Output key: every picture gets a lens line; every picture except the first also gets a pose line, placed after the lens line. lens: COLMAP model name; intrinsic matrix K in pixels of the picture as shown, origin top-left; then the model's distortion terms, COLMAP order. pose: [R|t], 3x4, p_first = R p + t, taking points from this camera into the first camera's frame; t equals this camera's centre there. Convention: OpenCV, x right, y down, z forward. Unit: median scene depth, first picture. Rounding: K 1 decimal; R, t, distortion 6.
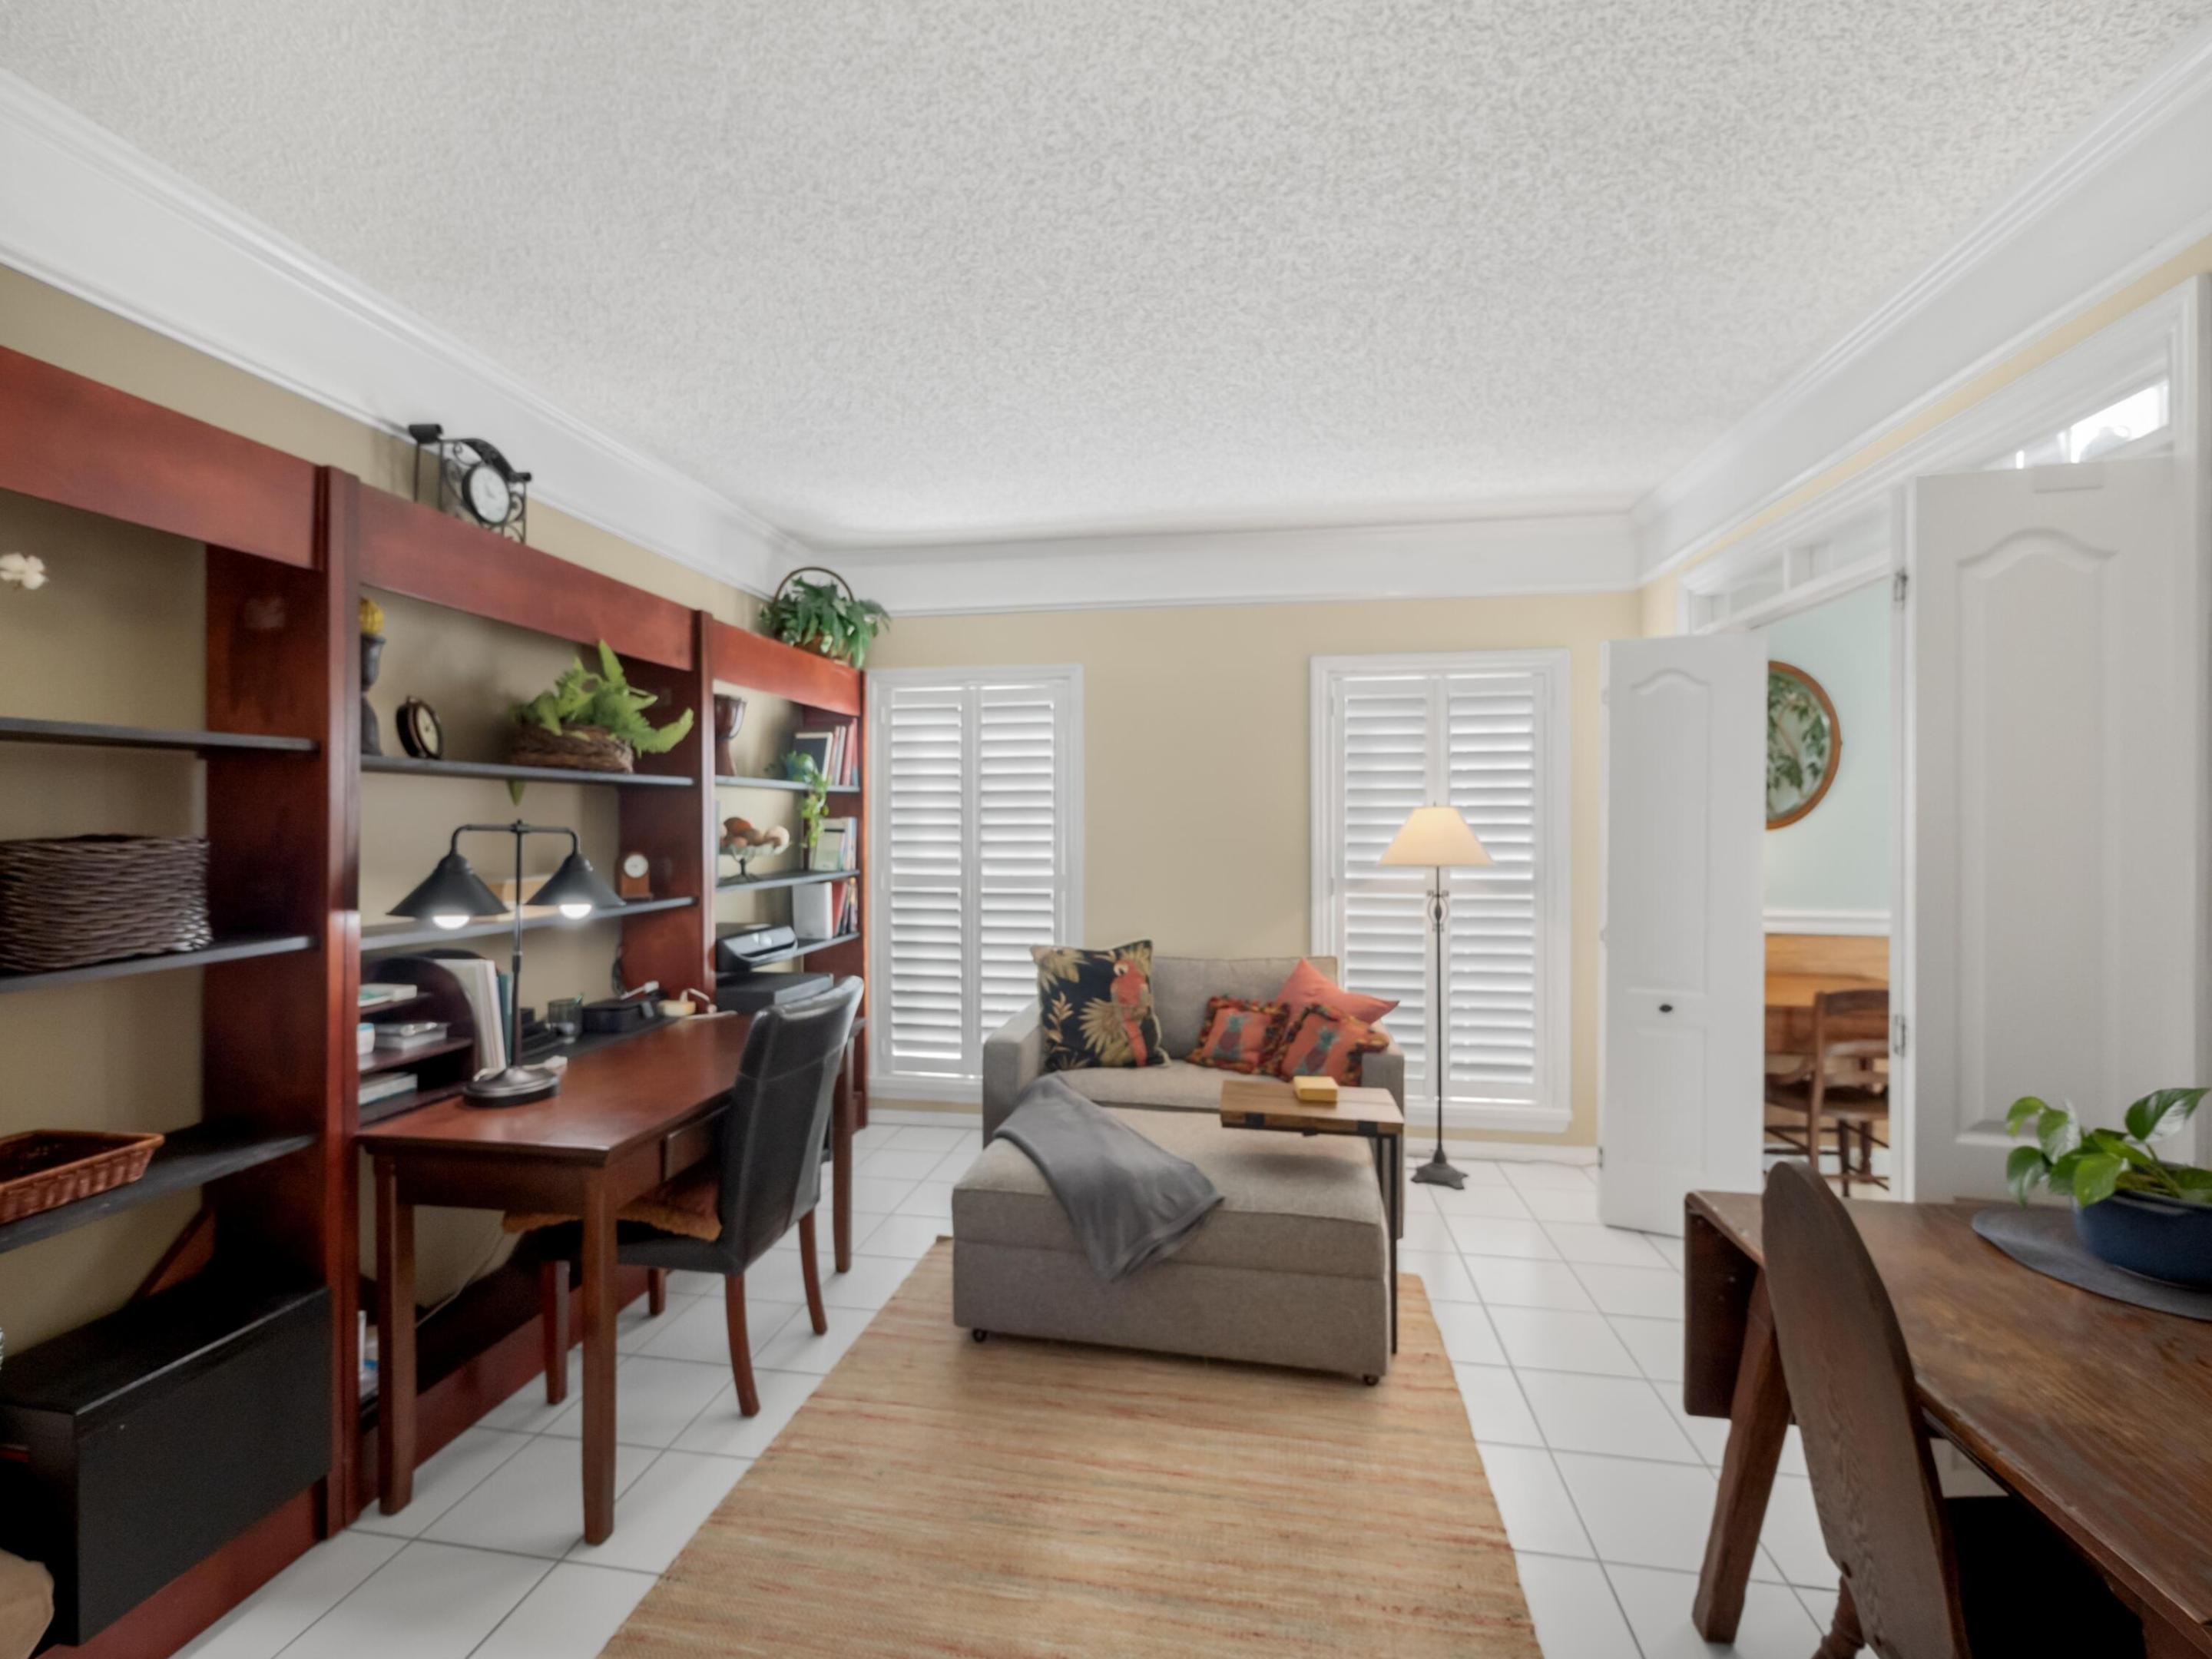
lens RADIAL K [[955.0, 0, 1094.0], [0, 955.0, 814.0], [0, 0, 1]] dist [-0.003430, 0.000046]
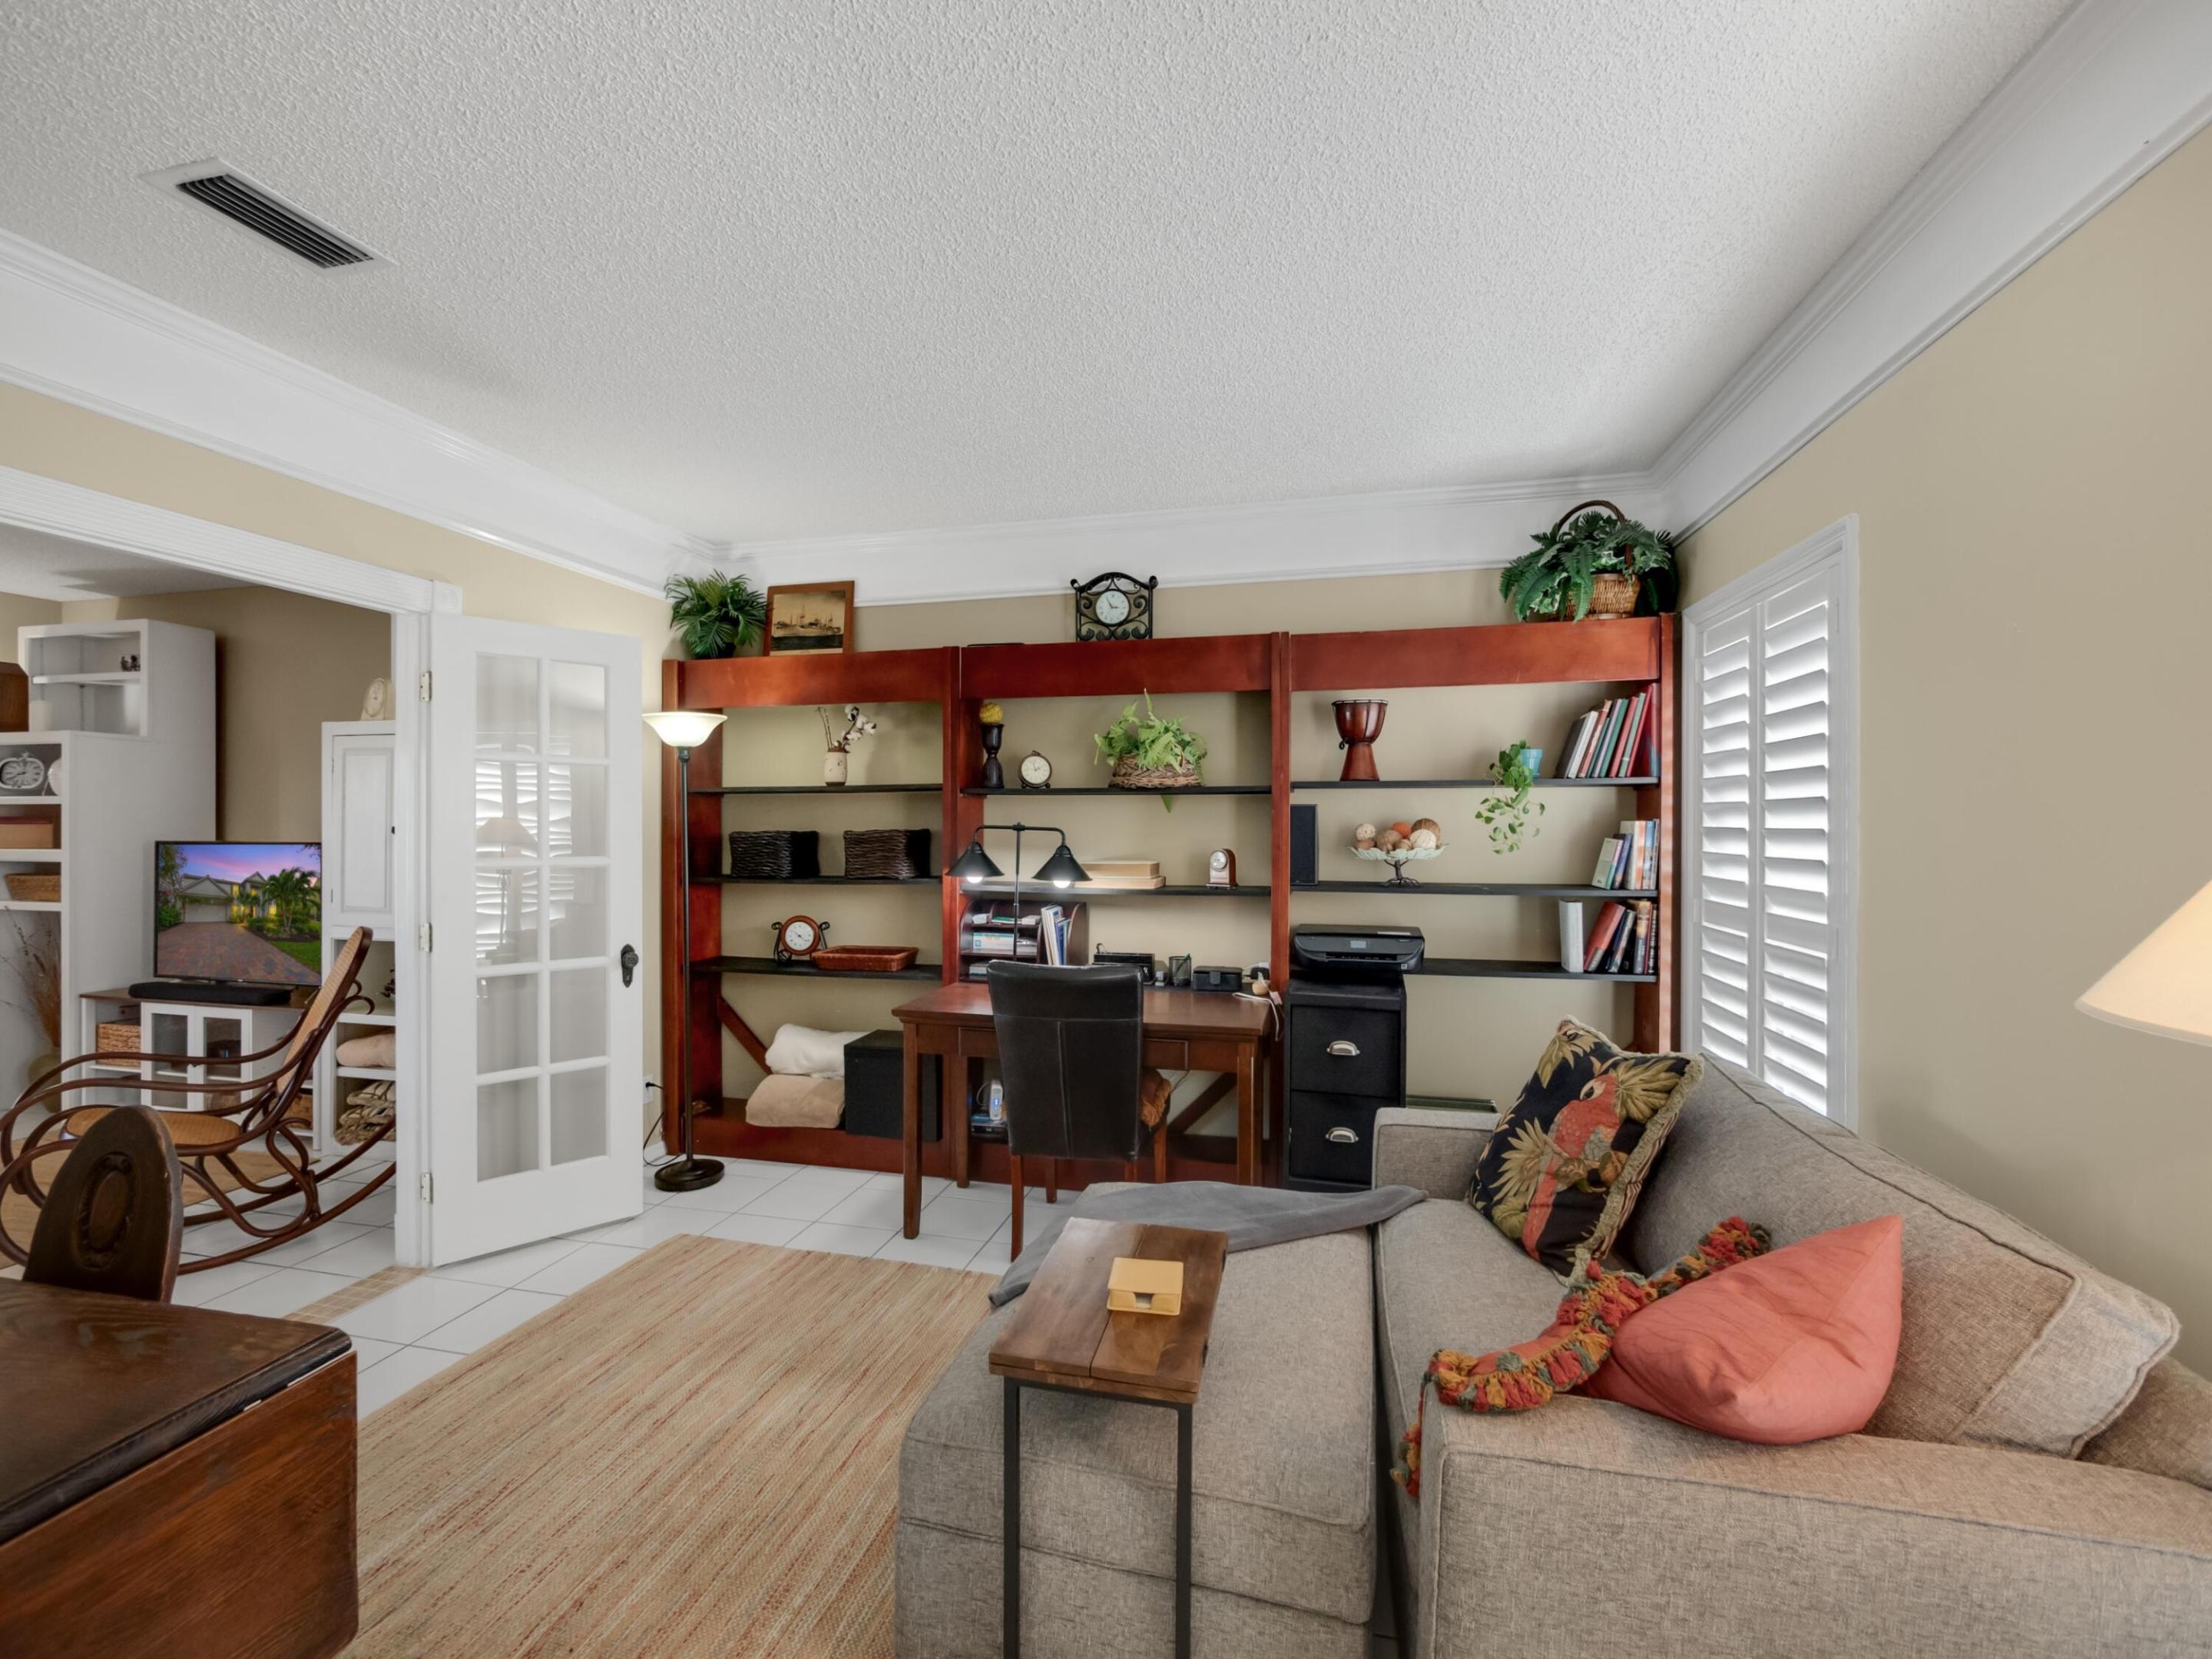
lens RADIAL K [[955.0, 0, 1094.0], [0, 955.0, 814.0], [0, 0, 1]] dist [-0.003430, 0.000046]
pose [[-0.083729, -0.011461, -0.996423, 0.687327], [0.005491, 0.999913, -0.011963, 0.008709], [0.996473, -0.006473, -0.083659, 0.858834]]
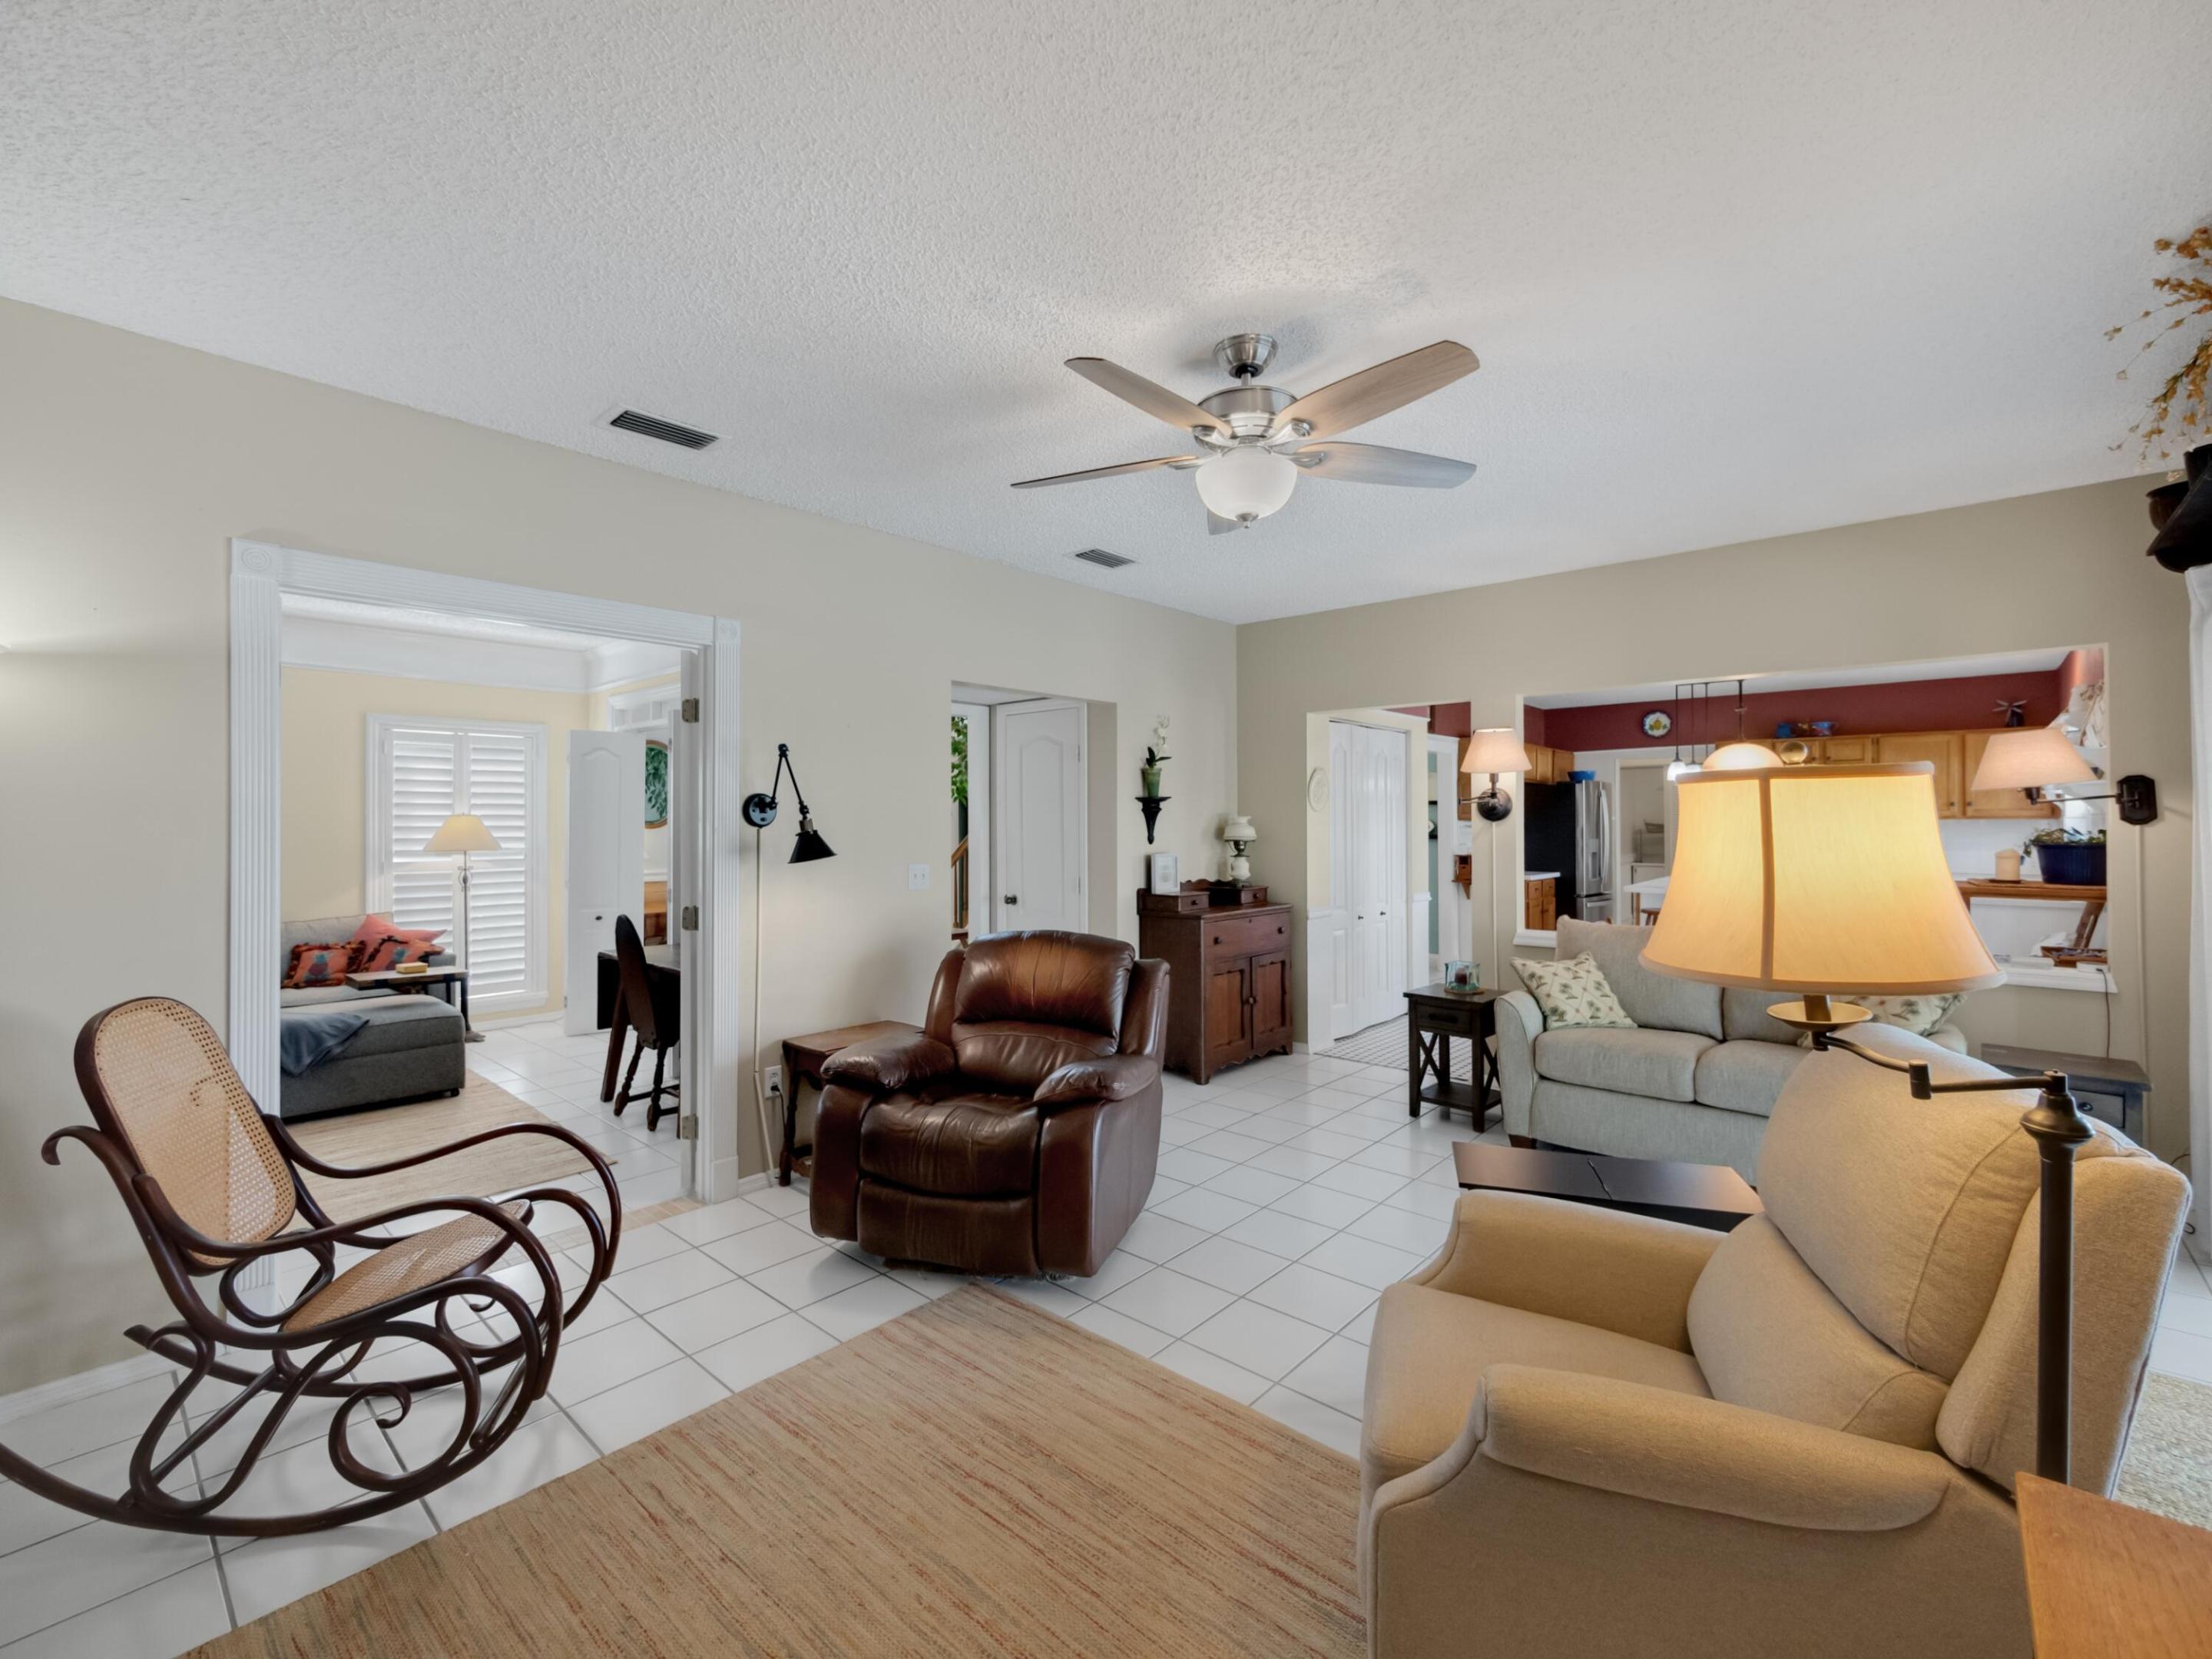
lens RADIAL K [[955.0, 0, 1094.0], [0, 955.0, 814.0], [0, 0, 1]] dist [-0.003430, 0.000046]
pose [[0.540298, 0.006921, 0.841446, -0.495219], [-0.003668, 0.999976, -0.005870, -0.005024], [-0.841466, 0.000085, 0.540310, -0.905571]]
